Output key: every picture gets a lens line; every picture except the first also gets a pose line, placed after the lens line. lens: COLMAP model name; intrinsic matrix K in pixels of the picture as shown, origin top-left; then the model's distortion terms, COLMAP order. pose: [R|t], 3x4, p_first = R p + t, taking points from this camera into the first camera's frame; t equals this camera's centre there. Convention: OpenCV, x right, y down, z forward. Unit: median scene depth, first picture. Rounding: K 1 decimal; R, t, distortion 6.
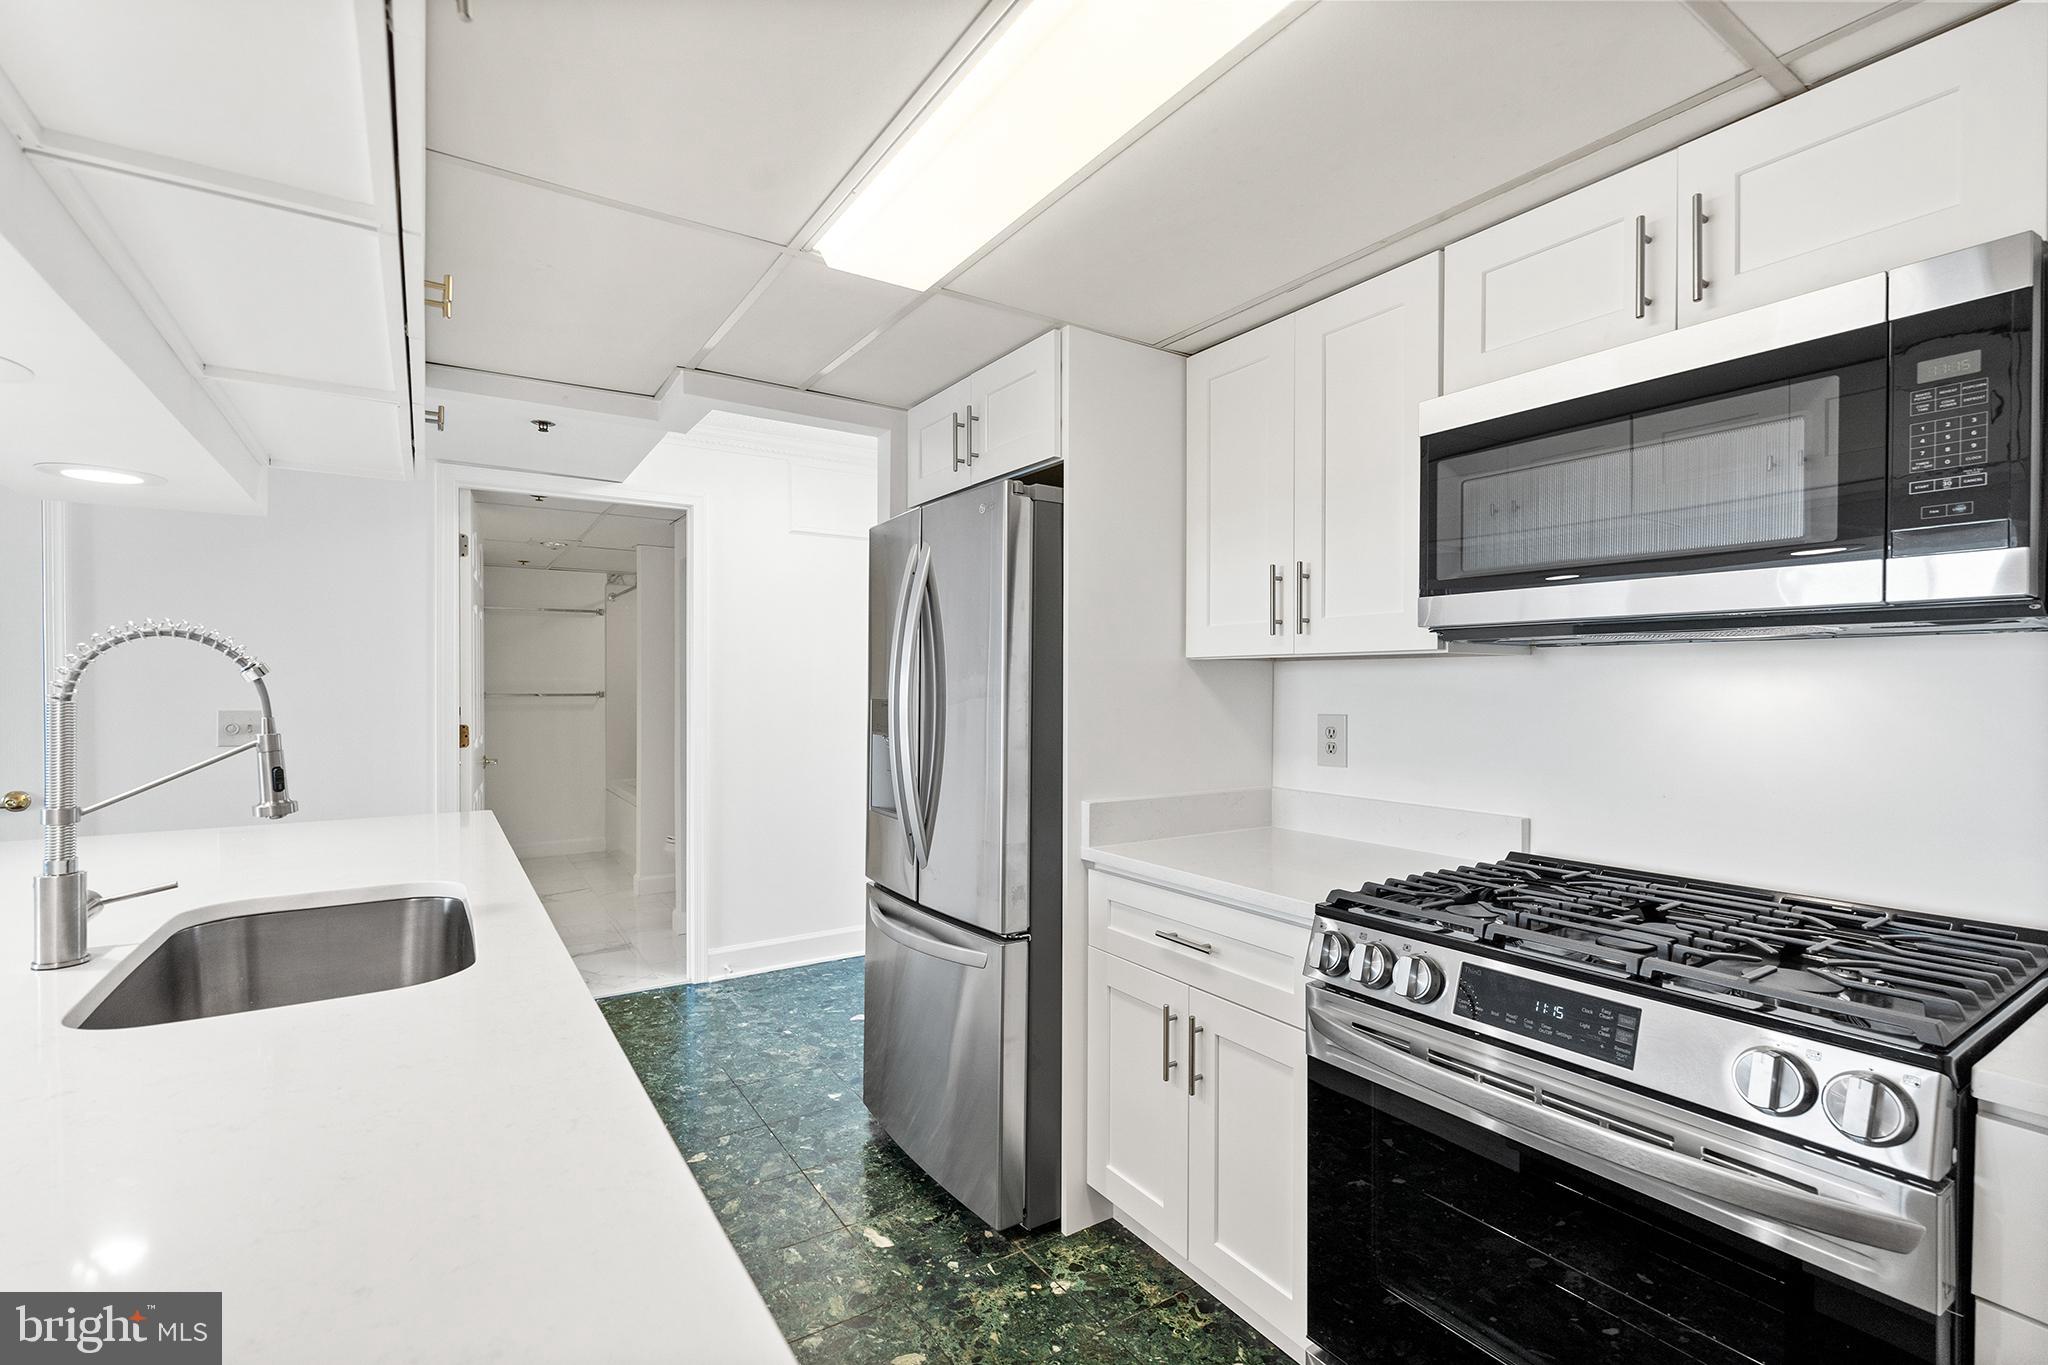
lens RADIAL K [[899.6, 0, 1024.0], [0, 899.6, 682.5], [0, 0, 1]] dist [-0.002229, -0.000259]
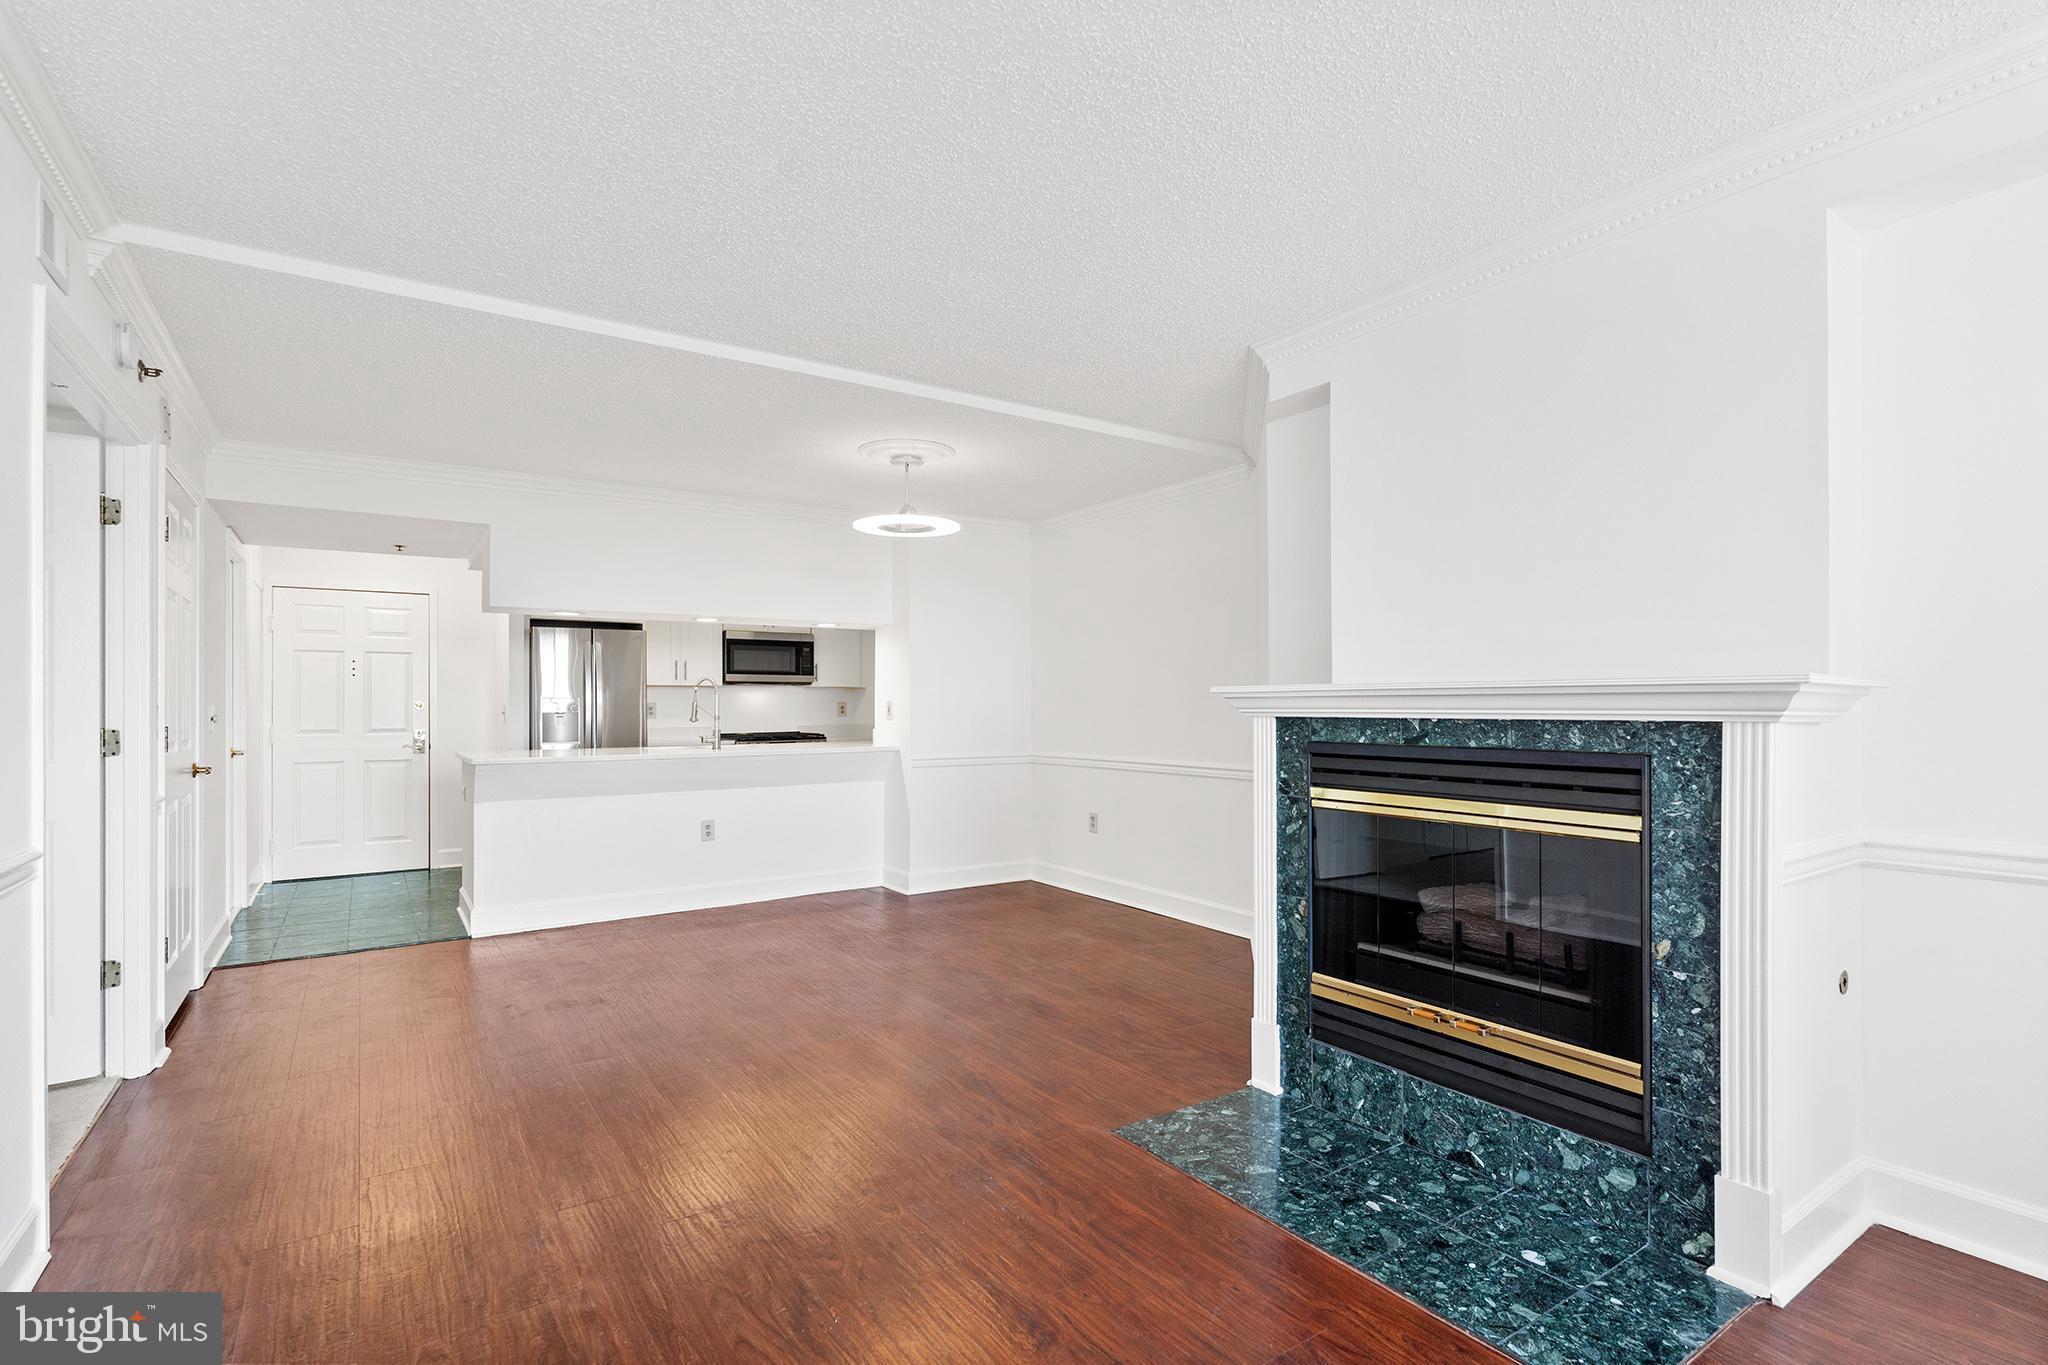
lens RADIAL K [[975.7, 0, 1014.2], [0, 975.7, 699.0], [0, 0, 1]] dist [0.002334, -0.000870]
pose [[-0.022350, 0.005882, 0.999733, -2.501005], [0.002100, 0.999981, -0.005837, 0.033986], [-0.999748, 0.001969, -0.022362, -0.178355]]
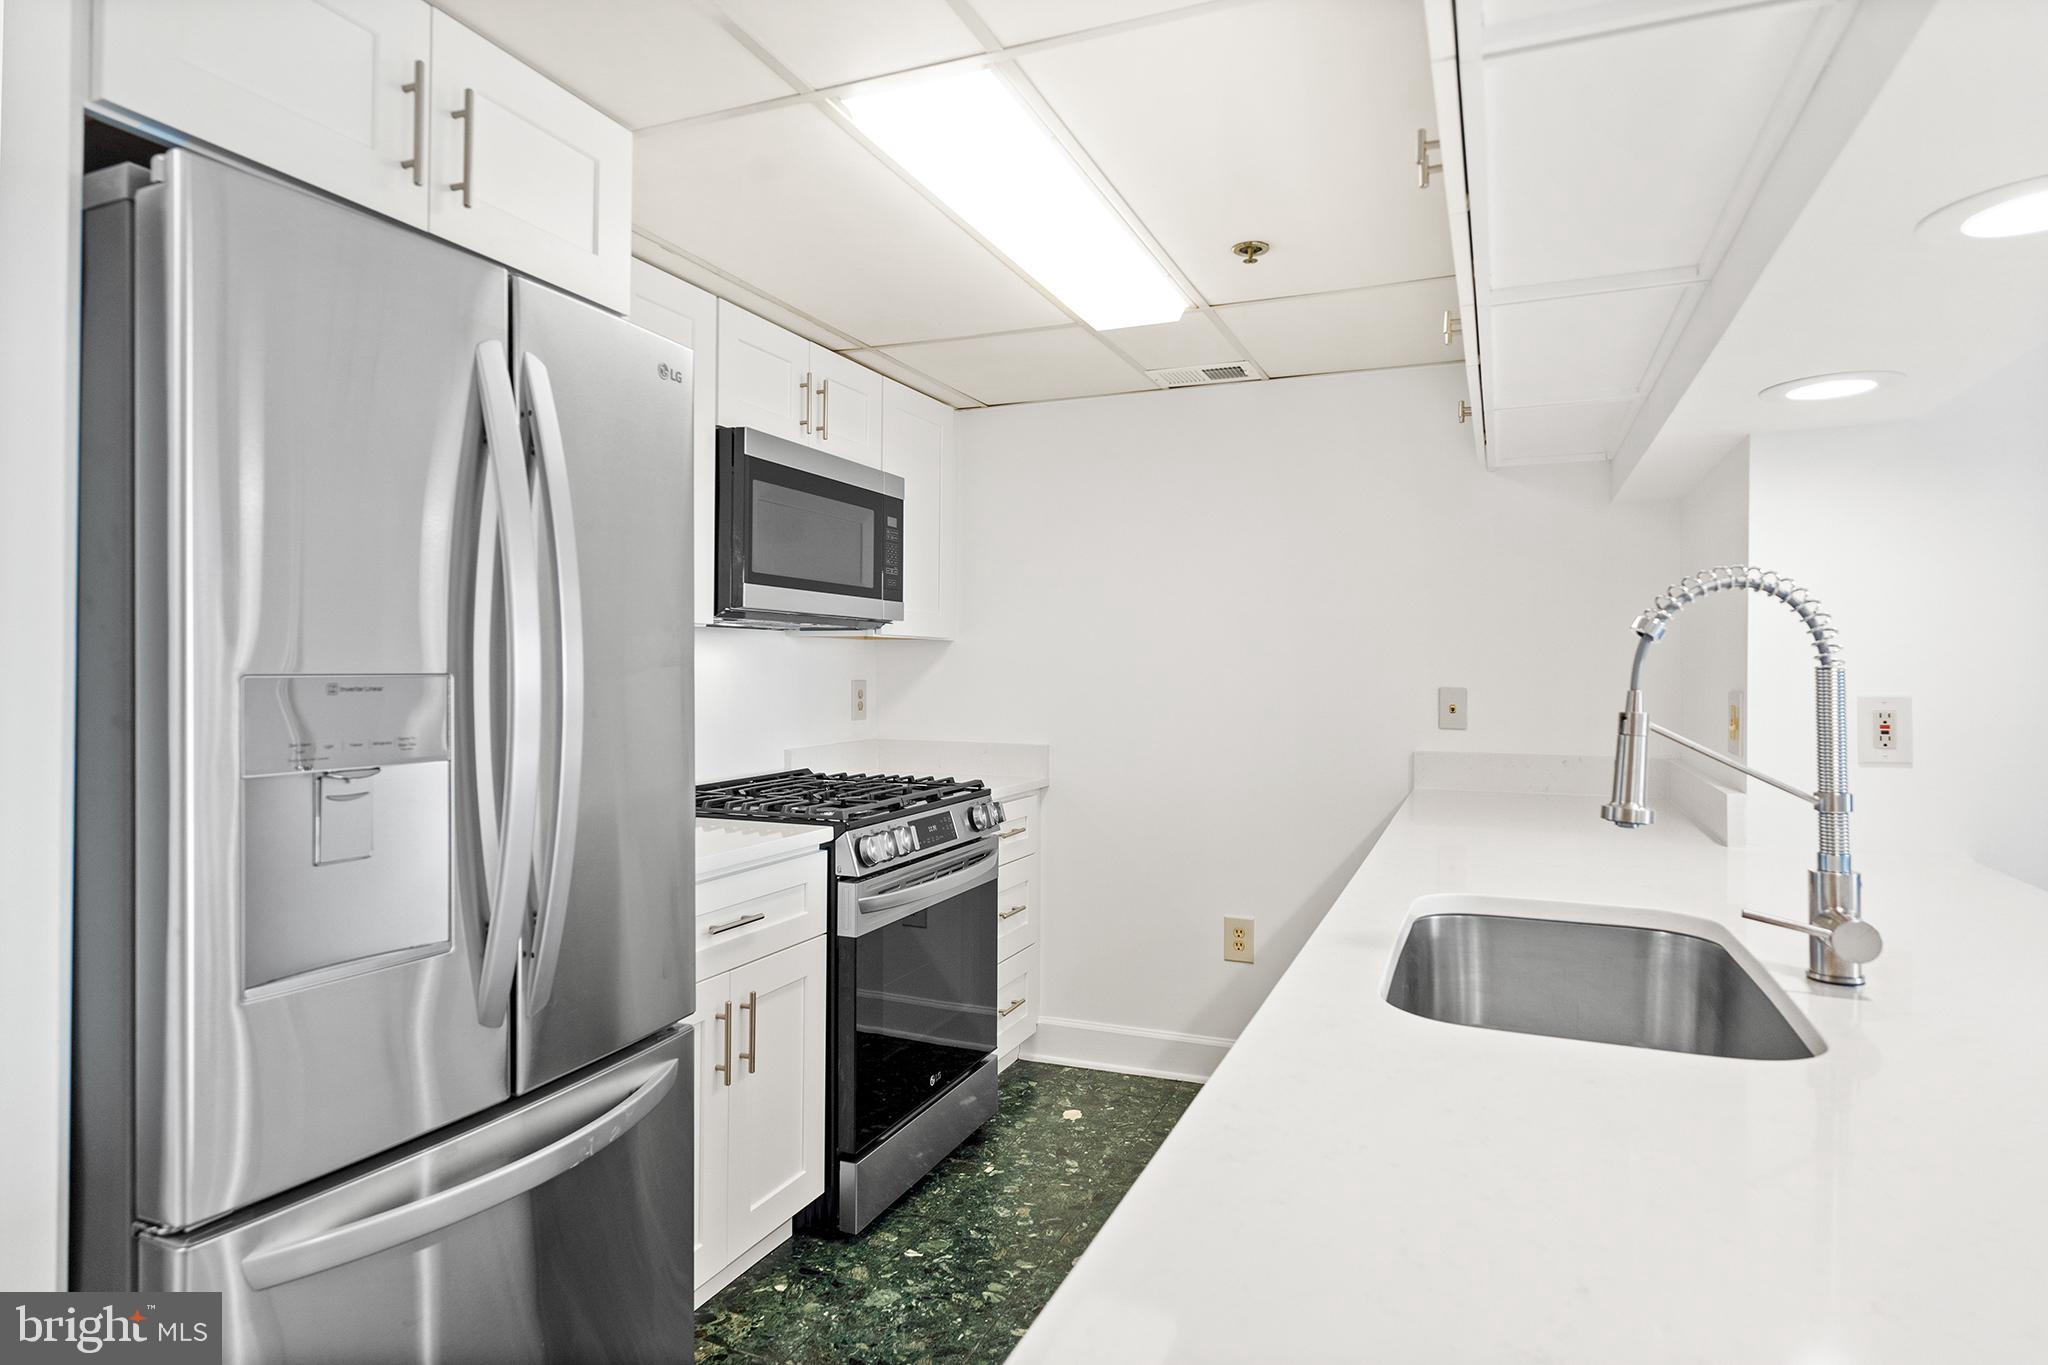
lens RADIAL K [[1162.5, 0, 1010.3], [0, 1162.5, 662.4], [0, 0, 1]] dist [-0.016343, 0.000180]
pose [[-0.551107, 0.000904, 0.834434, -0.619023], [-0.005904, 0.999970, -0.004983, 0.010999], [-0.834414, -0.007673, -0.551085, 0.888686]]
